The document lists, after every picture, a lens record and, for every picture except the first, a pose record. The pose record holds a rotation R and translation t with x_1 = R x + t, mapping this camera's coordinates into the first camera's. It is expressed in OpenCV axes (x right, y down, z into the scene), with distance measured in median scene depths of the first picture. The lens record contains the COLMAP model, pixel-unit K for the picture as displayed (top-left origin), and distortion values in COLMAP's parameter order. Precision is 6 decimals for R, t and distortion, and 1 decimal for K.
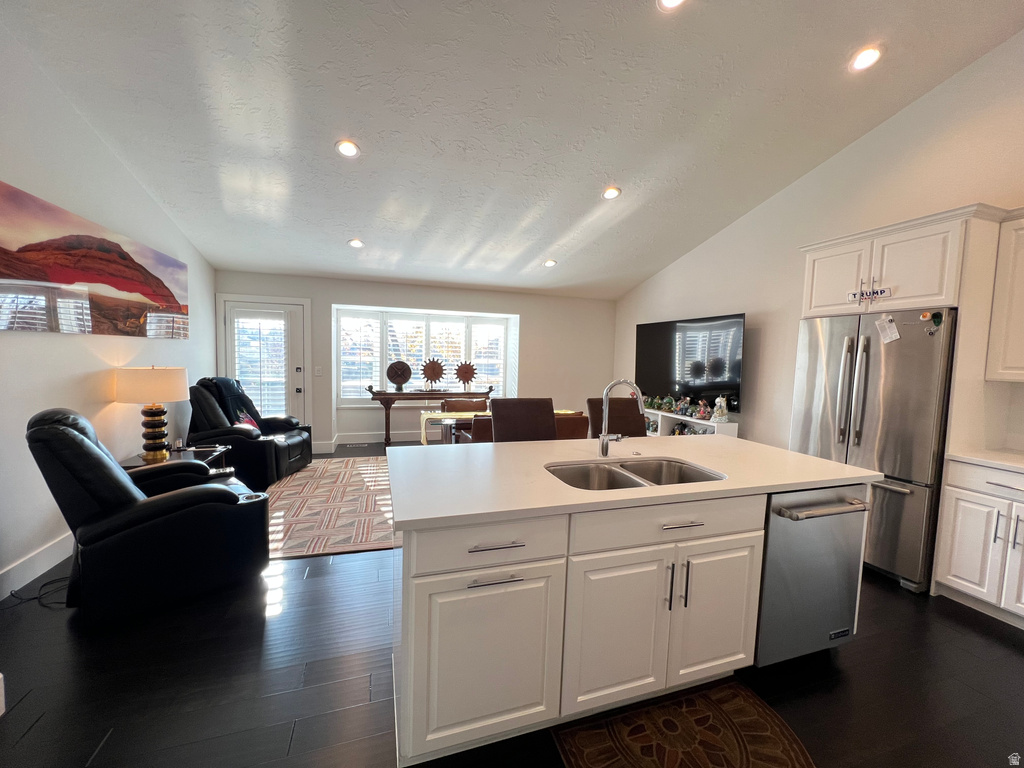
lens RADIAL K [[409.0, 0, 512.6], [0, 409.0, 384.4], [0, 0, 1]] dist [-0.000807, 0.000293]
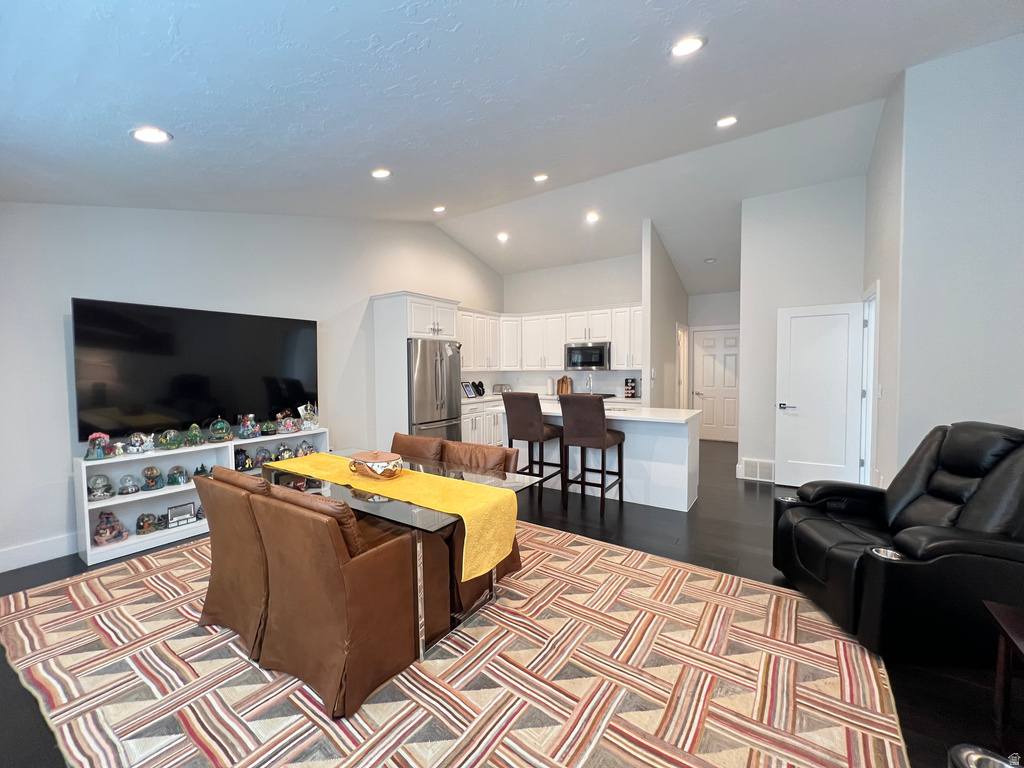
lens RADIAL K [[409.0, 0, 512.5], [0, 409.0, 386.3], [0, 0, 1]] dist [-0.000807, 0.000293]
pose [[-0.617146, -0.057708, 0.784730, -0.532271], [0.045490, 0.993022, 0.108801, -0.090685], [-0.785533, 0.102844, -0.610214, 1.155795]]
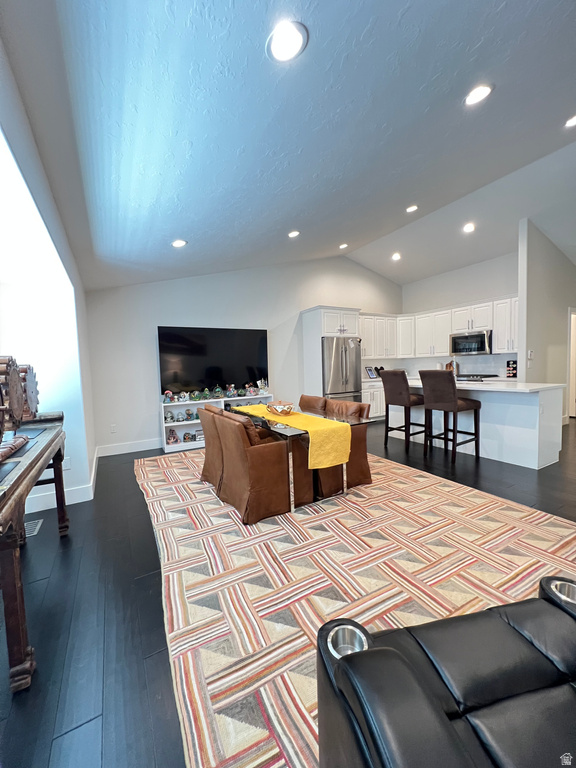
lens RADIAL K [[306.8, 0, 285.7], [0, 306.8, 385.0], [0, 0, 1]] dist [-0.000807, 0.000293]
pose [[-0.200792, -0.082261, 0.976174, -0.686636], [0.096238, 0.989992, 0.103221, -0.062170], [-0.974895, 0.114671, -0.190866, 1.096323]]
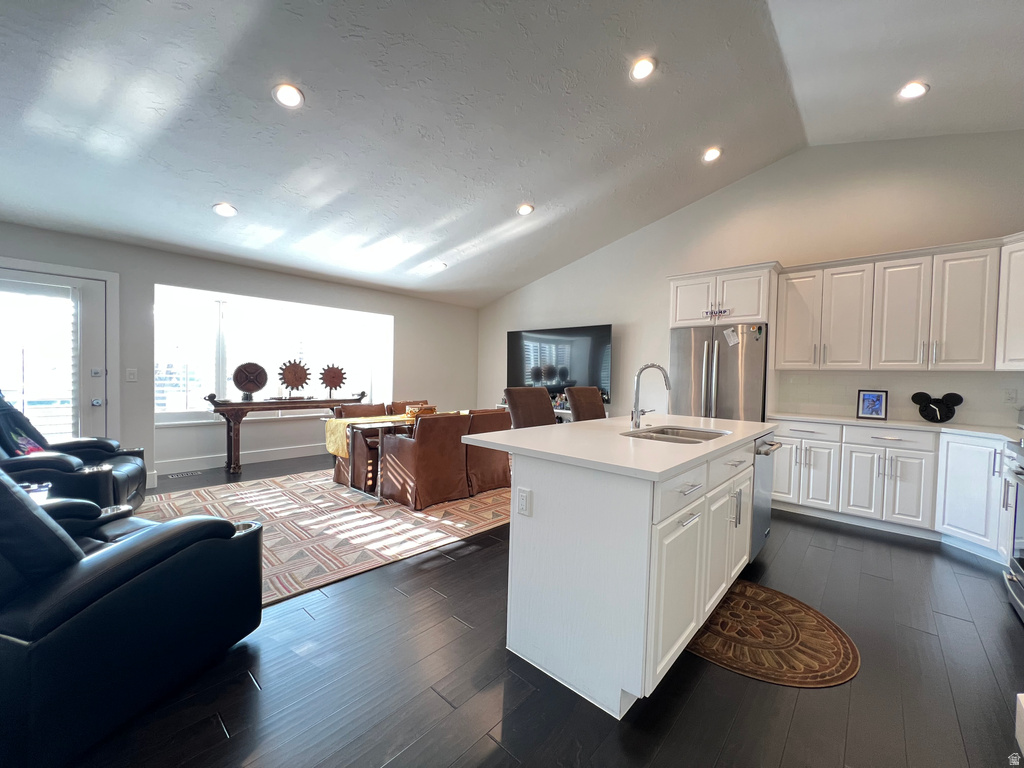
lens RADIAL K [[409.0, 0, 512.7], [0, 409.0, 385.2], [0, 0, 1]] dist [-0.000807, 0.000293]
pose [[0.868490, -0.019572, 0.495321, -0.298892], [0.033974, 0.999221, -0.020086, 0.026545], [-0.494542, 0.034272, 0.868478, 0.055964]]
